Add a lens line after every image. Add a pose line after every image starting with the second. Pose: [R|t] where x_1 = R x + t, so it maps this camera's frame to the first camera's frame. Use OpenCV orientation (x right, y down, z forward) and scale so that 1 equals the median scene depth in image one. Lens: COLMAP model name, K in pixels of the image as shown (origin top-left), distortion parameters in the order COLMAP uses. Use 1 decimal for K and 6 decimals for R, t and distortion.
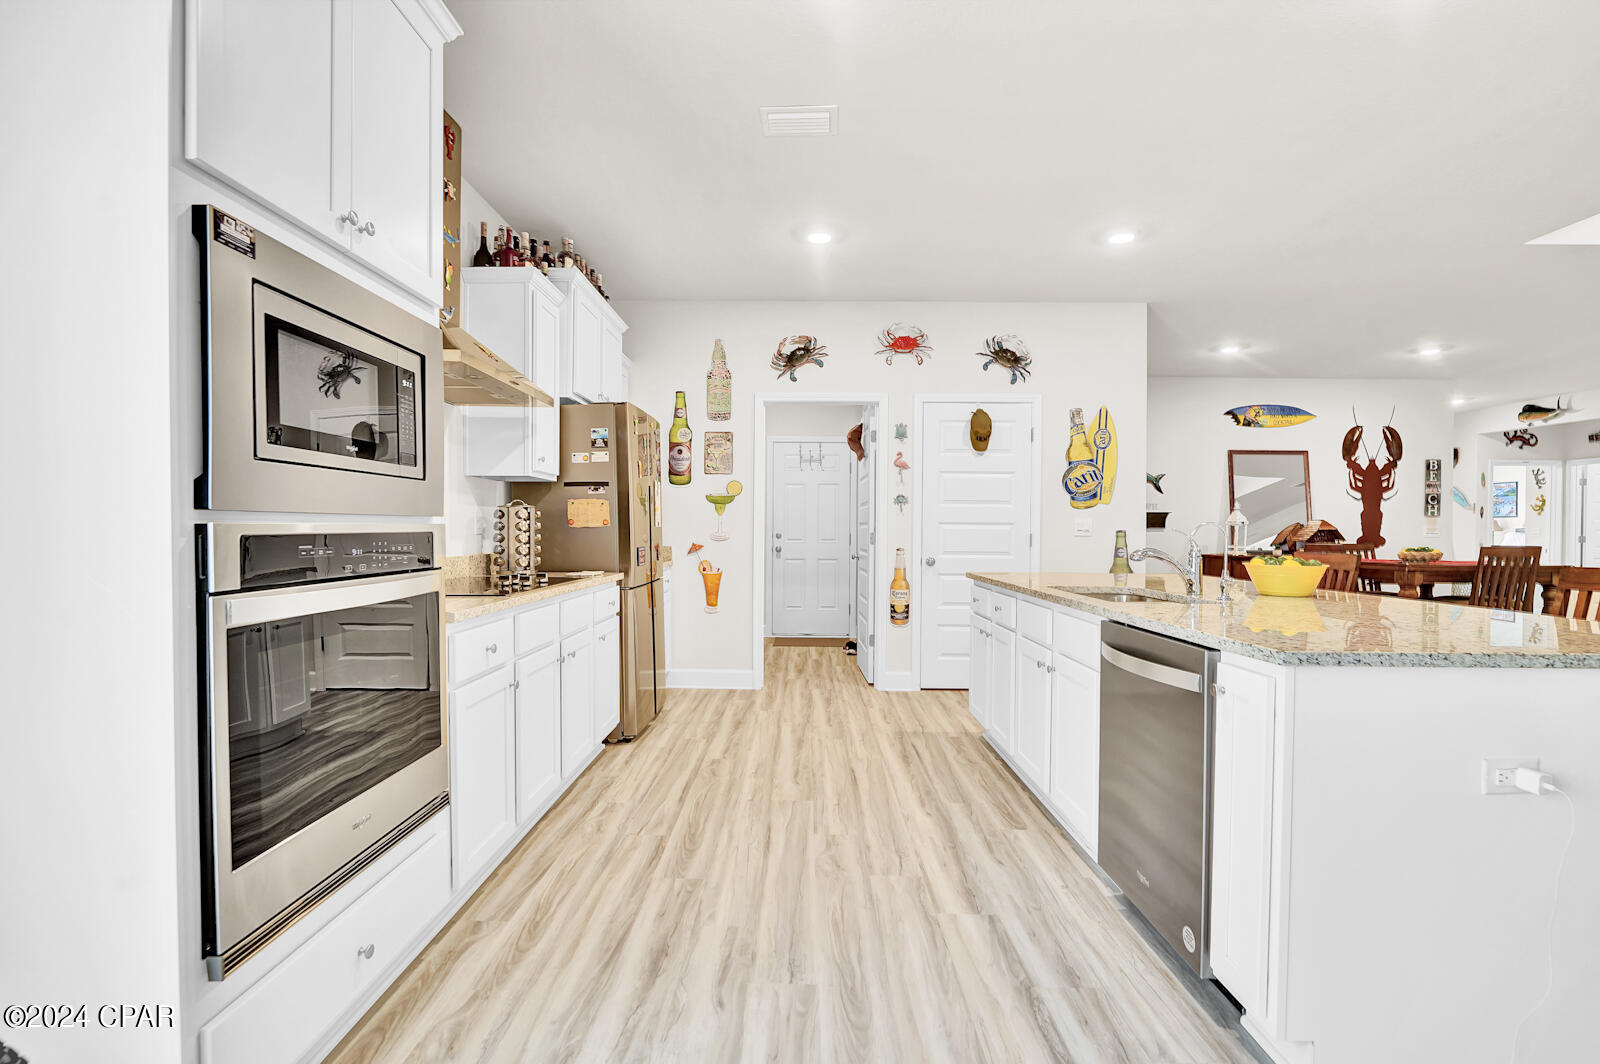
lens RADIAL K [[733.9, 0, 789.3], [0, 733.9, 539.9], [0, 0, 1]] dist [-0.017195, 0.000920]
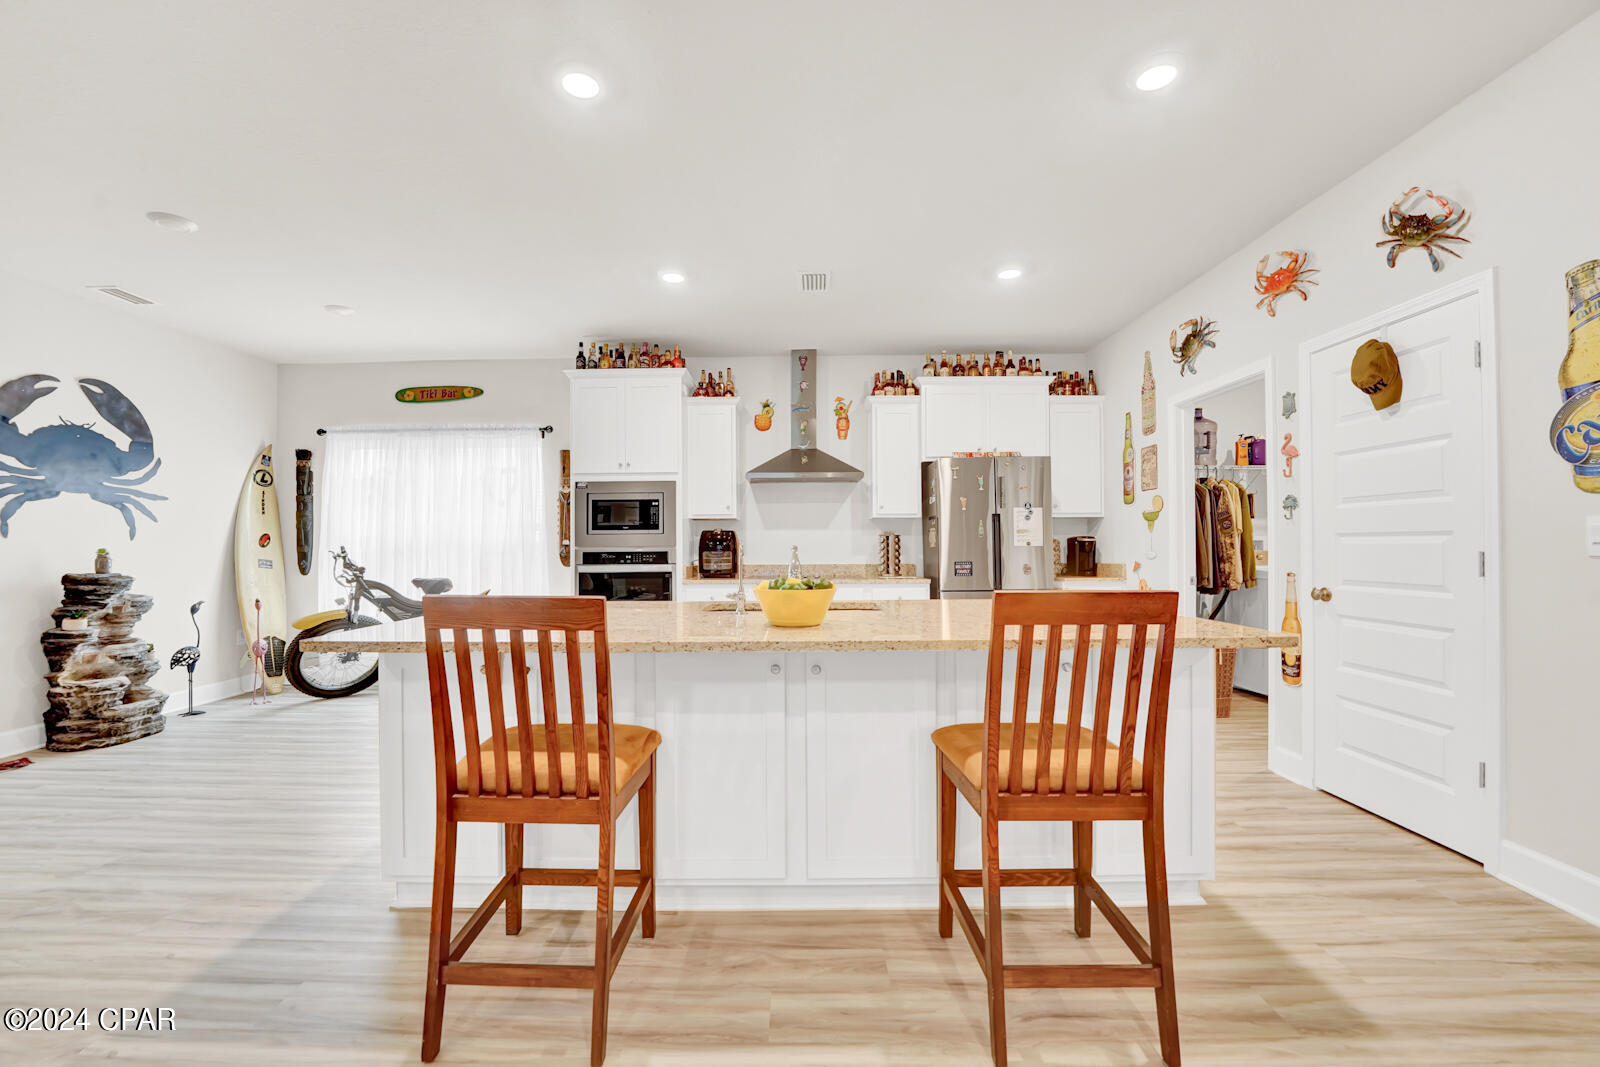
lens RADIAL K [[651.9, 0, 782.8], [0, 651.9, 541.7], [0, 0, 1]] dist [-0.031033, 0.003837]
pose [[0.002450, -0.015161, -0.999882, 0.752262], [-0.009225, 0.999842, -0.015183, -0.004333], [0.999954, 0.009262, 0.002310, 0.518123]]
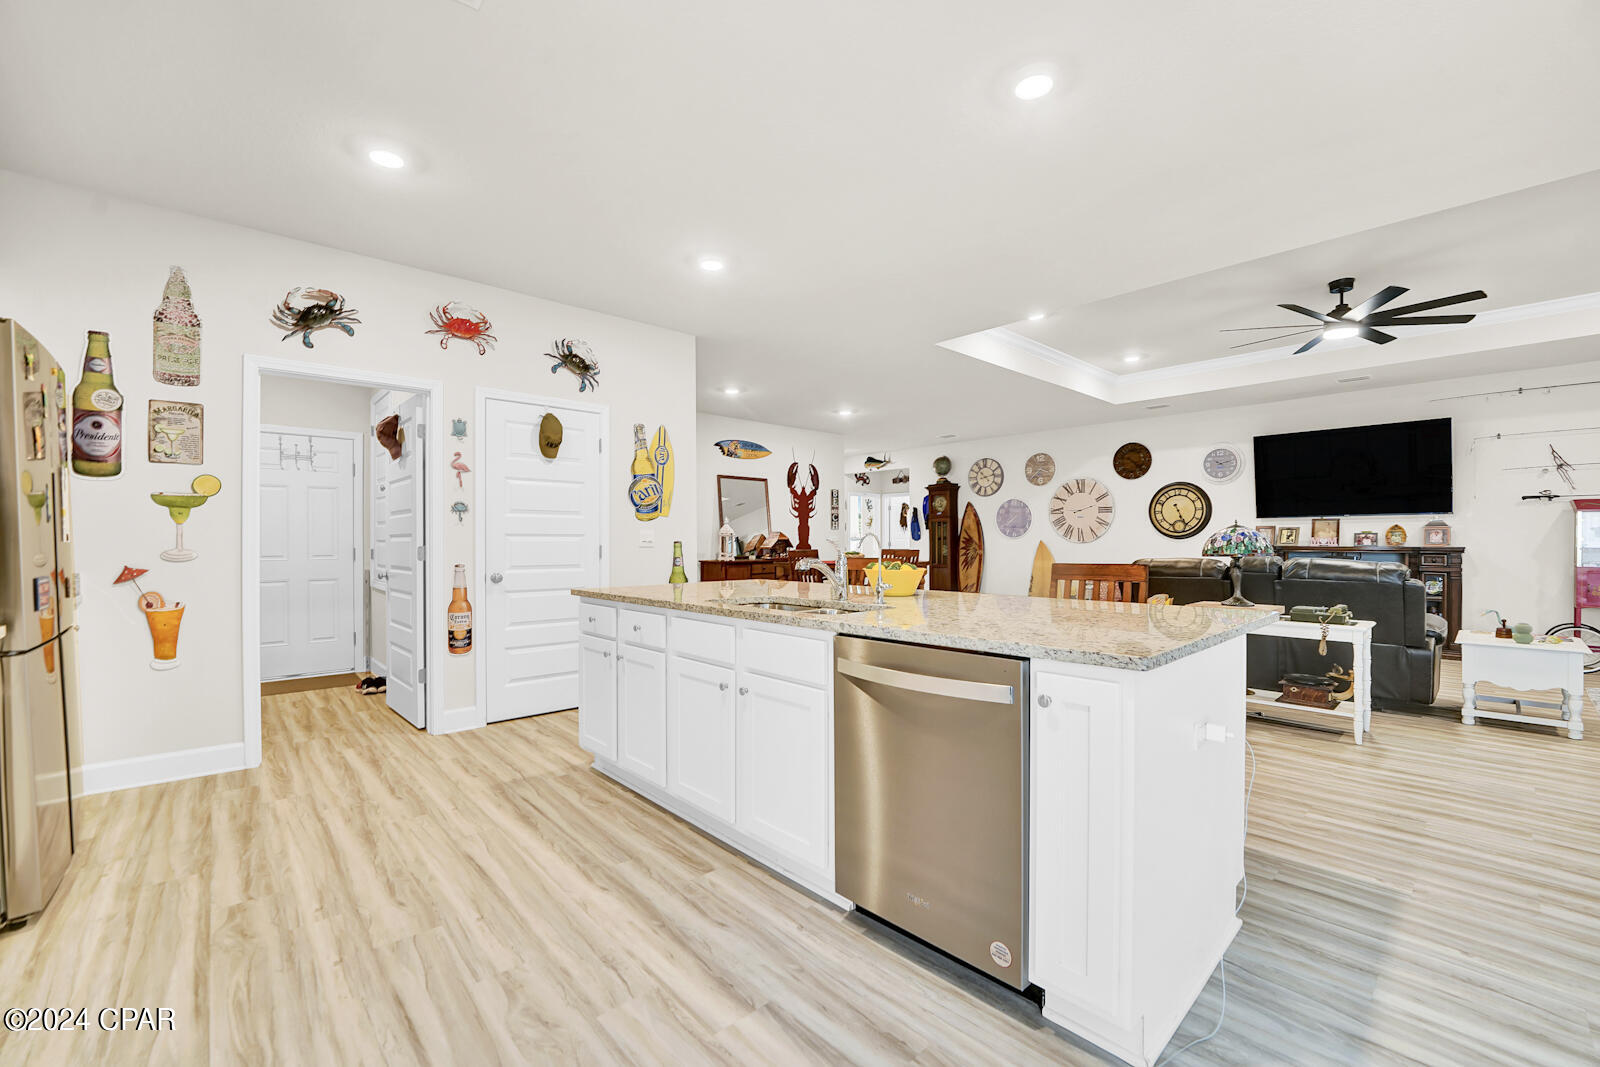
lens RADIAL K [[651.9, 0, 786.0], [0, 651.9, 541.7], [0, 0, 1]] dist [-0.031033, 0.003837]
pose [[0.731343, -0.009088, 0.681950, -0.085017], [0.018135, 0.999817, -0.006125, -0.003491], [-0.681769, 0.016847, 0.731373, 0.185368]]
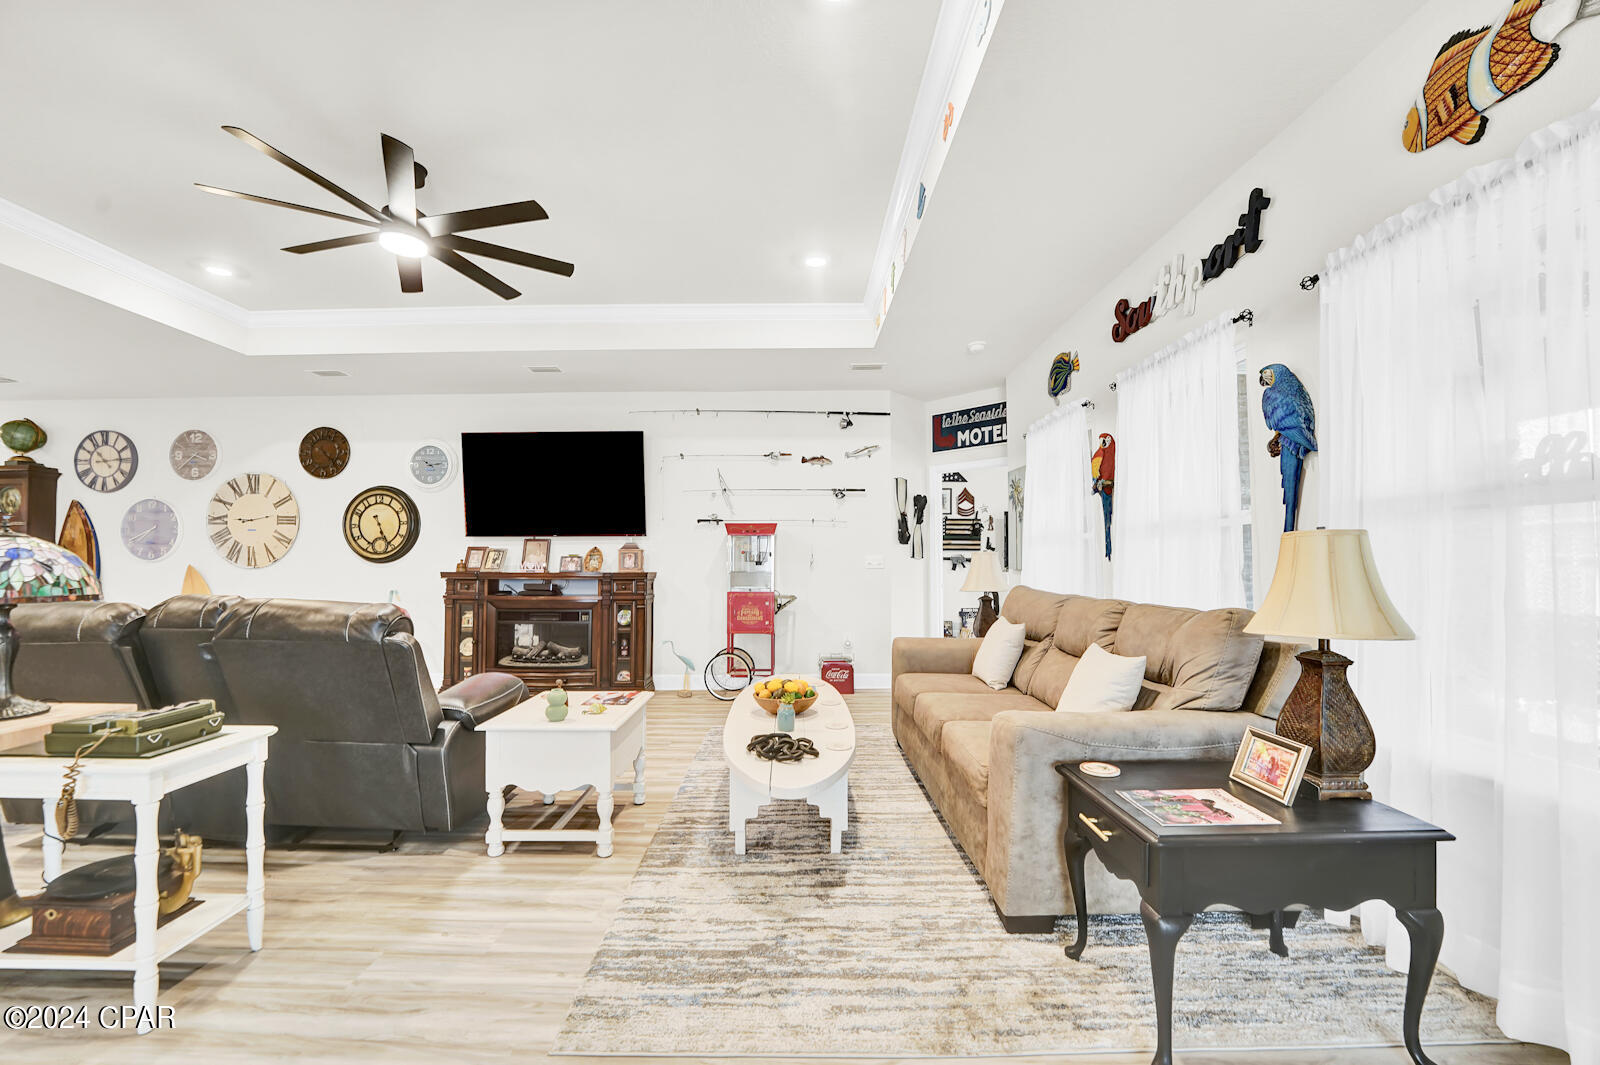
lens RADIAL K [[651.0, 0, 784.9], [0, 651.0, 538.6], [0, 0, 1]] dist [-0.019355, -0.001057]
pose [[-0.004546, 0.030046, 0.999538, 0.522475], [0.018252, 0.999384, -0.029959, 0.002171], [-0.999823, 0.018107, -0.005091, -0.042358]]
